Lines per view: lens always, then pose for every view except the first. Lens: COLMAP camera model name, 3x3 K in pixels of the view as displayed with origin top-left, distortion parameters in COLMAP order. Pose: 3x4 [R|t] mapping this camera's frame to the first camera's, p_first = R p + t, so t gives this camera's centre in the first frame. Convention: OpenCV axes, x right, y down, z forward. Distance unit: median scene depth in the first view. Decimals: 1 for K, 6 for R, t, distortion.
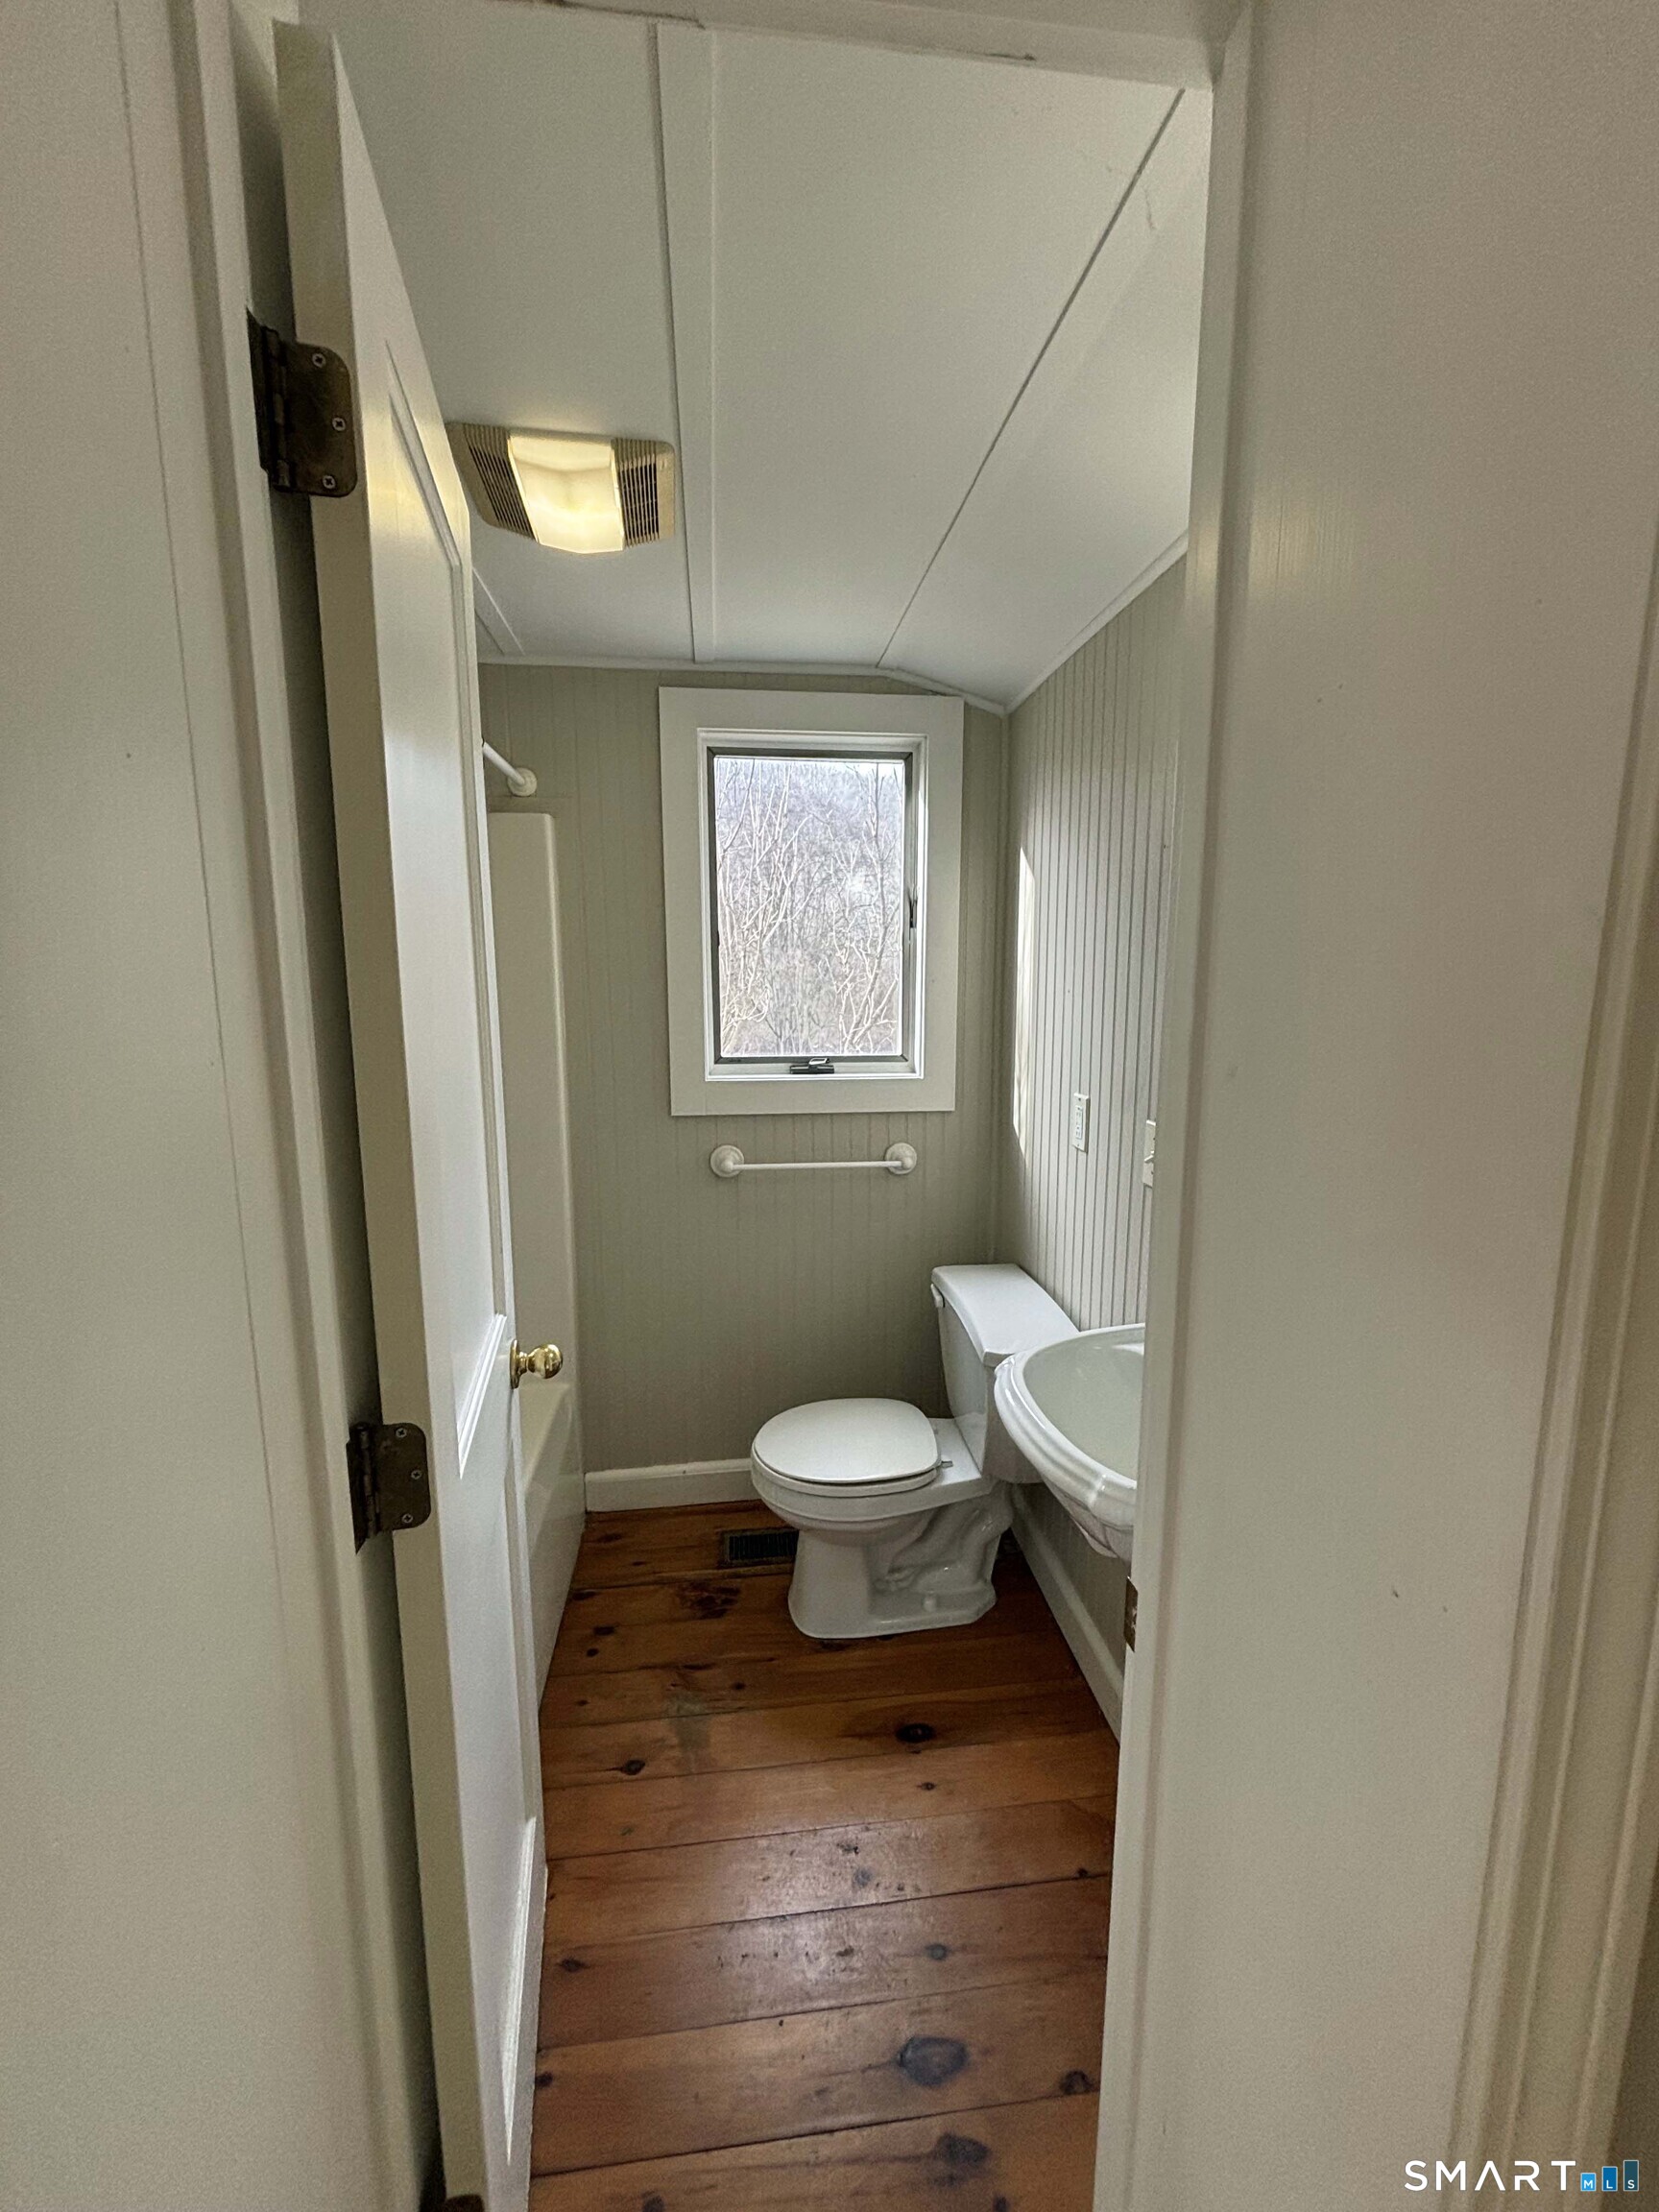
lens RADIAL K [[892.5, 0, 830.4], [0, 892.5, 1107.6], [0, 0, 1]] dist [0.012482, -0.001051]
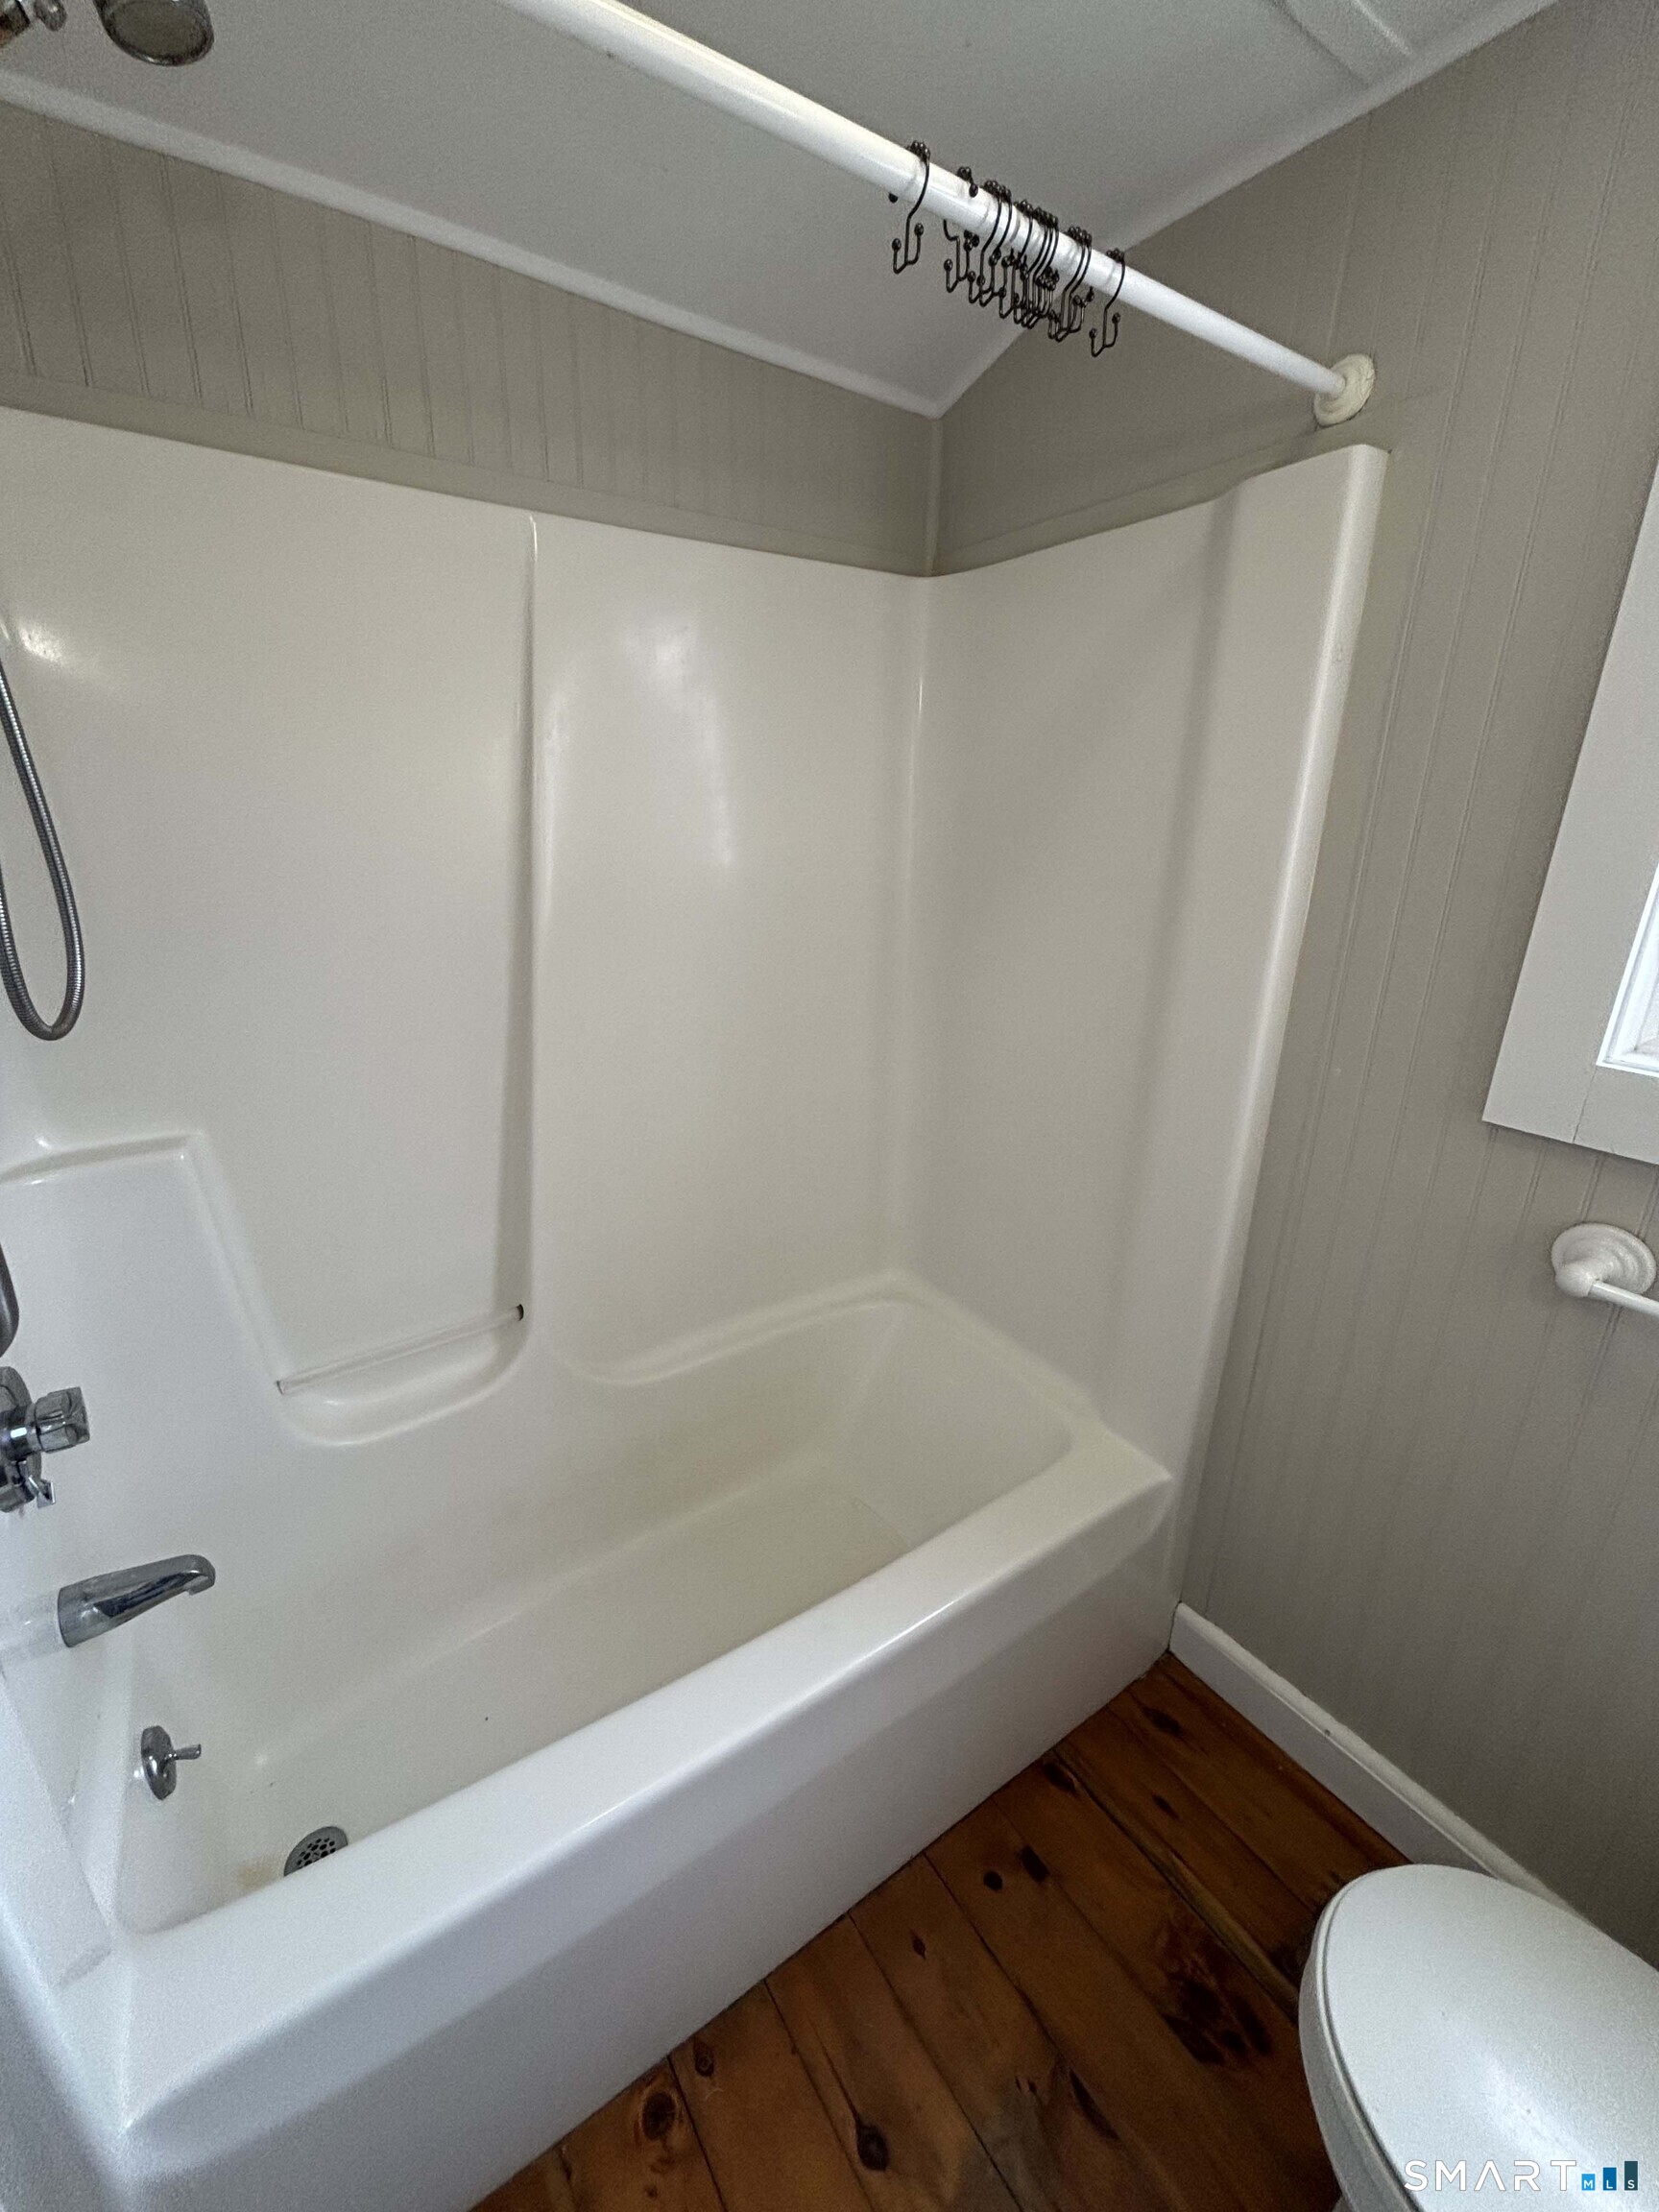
lens RADIAL K [[892.5, 0, 831.1], [0, 892.5, 1109.8], [0, 0, 1]] dist [0.012482, -0.001051]
pose [[0.455448, 0.291521, -0.841179, 0.063047], [-0.135423, 0.956557, 0.258183, -0.077182], [0.879902, -0.003674, 0.475141, 0.535550]]
